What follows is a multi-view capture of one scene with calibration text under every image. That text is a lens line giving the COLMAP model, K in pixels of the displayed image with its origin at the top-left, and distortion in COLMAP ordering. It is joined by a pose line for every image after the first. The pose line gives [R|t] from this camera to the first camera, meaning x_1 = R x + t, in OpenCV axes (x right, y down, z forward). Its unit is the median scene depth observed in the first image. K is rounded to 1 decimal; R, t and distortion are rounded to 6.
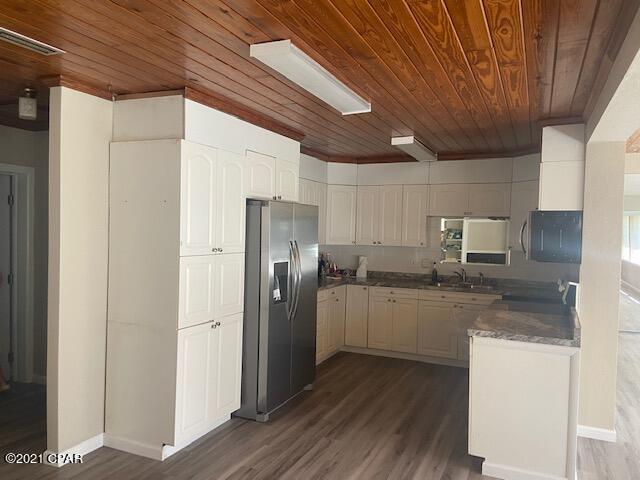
lens RADIAL K [[485.7, 0, 320.2], [0, 485.7, 238.6], [0, 0, 1]] dist [0.044001, -0.002956]
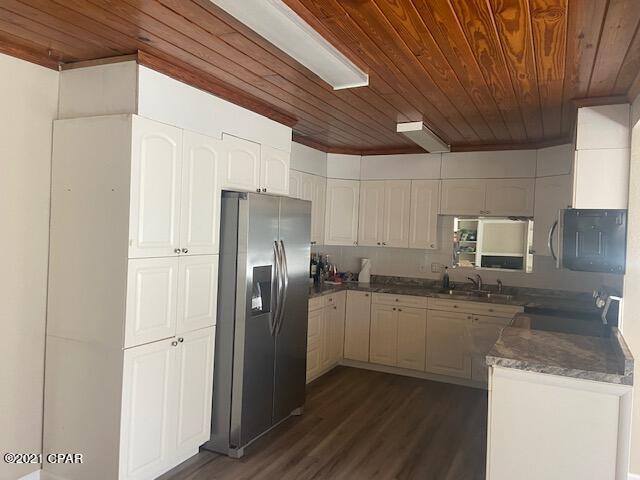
lens RADIAL K [[484.4, 0, 318.8], [0, 484.4, 231.1], [0, 0, 1]] dist [0.108645, -0.147509]
pose [[0.999506, 0.013425, -0.028400, 0.042215], [-0.013813, 0.999814, -0.013494, -0.001851], [0.028213, 0.013879, 0.999506, 0.159074]]
